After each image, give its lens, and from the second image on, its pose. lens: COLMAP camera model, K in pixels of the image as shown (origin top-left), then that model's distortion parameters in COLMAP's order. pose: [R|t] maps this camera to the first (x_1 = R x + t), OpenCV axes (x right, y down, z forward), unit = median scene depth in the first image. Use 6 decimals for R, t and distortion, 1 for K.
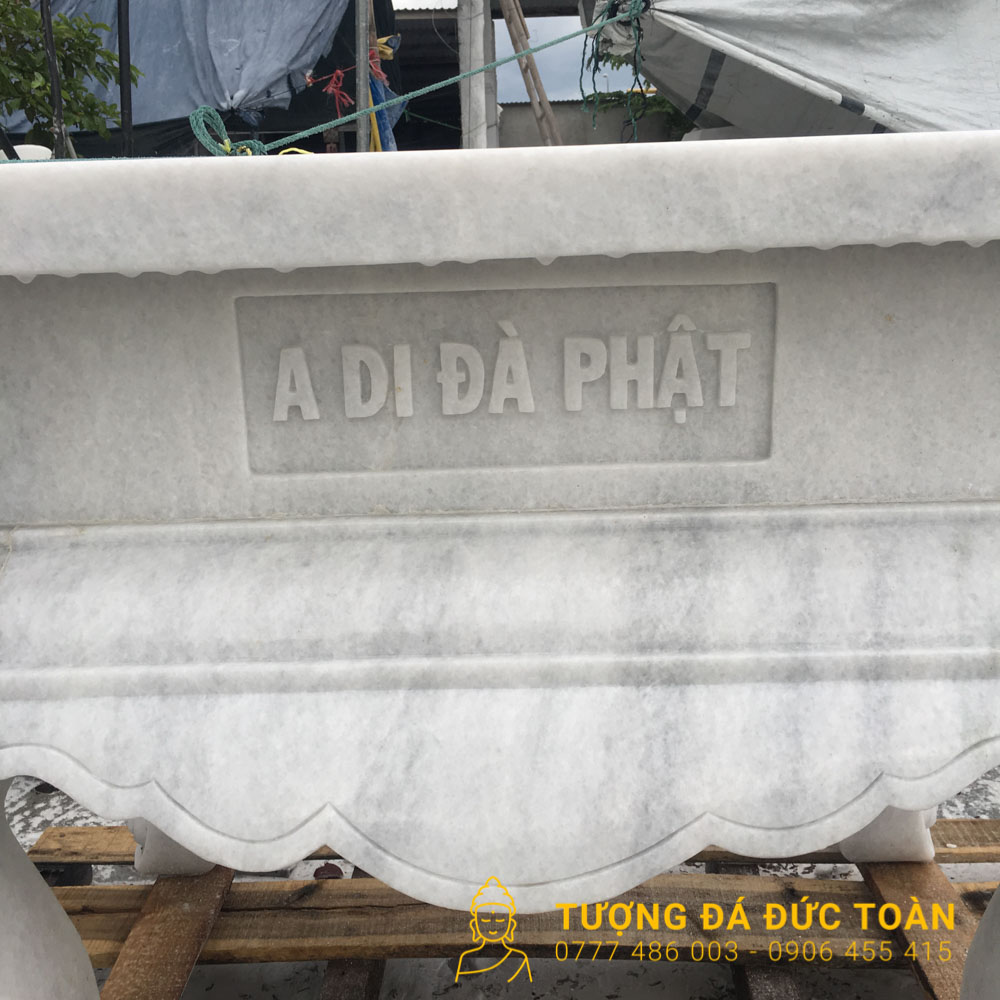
lens RADIAL K [[1145.3, 0, 502.4], [0, 1145.3, 501.8], [0, 0, 1]] dist [0.082315, -0.117393]
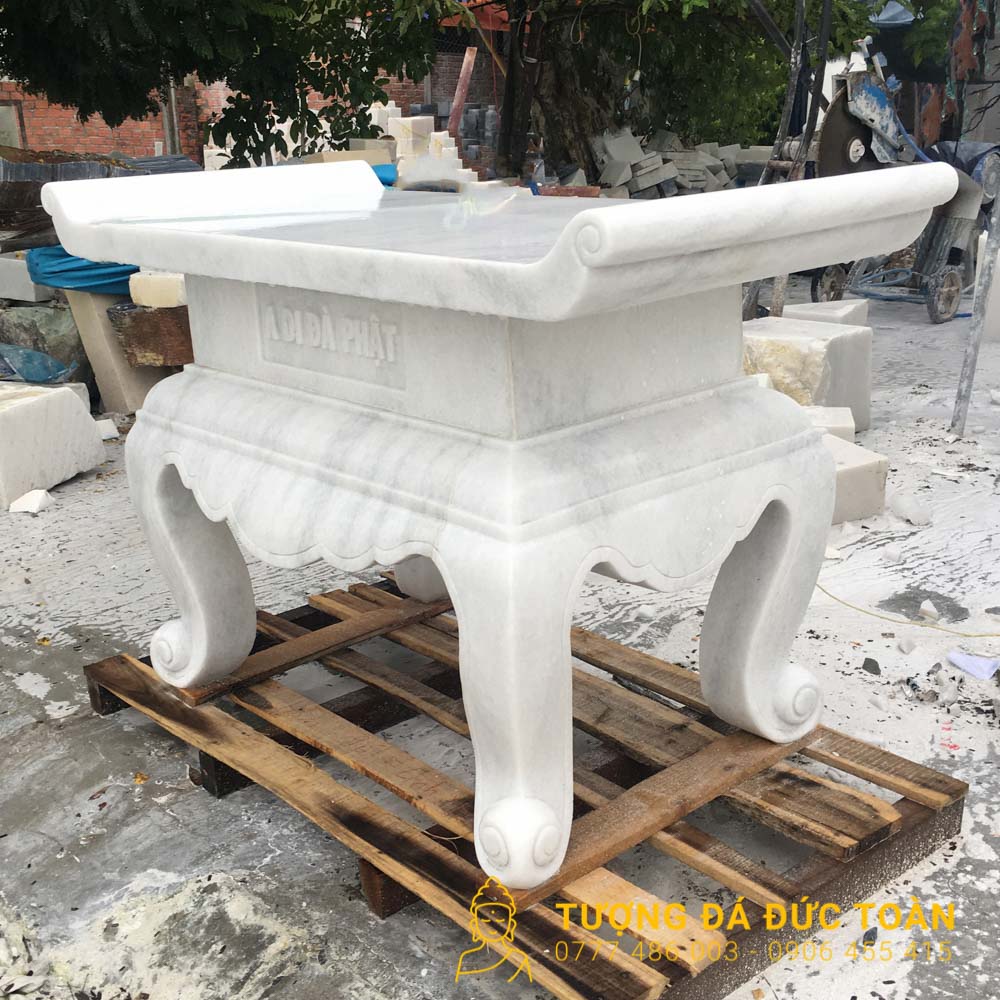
lens RADIAL K [[1312.2, 0, 497.7], [0, 1312.2, 525.7], [0, 0, 1]] dist [0.036431, 0.039365]
pose [[0.677854, 0.235960, -0.696302, 1.988096], [-0.169783, 0.971737, 0.164013, -0.212037], [0.715323, 0.007043, 0.698758, -0.473456]]
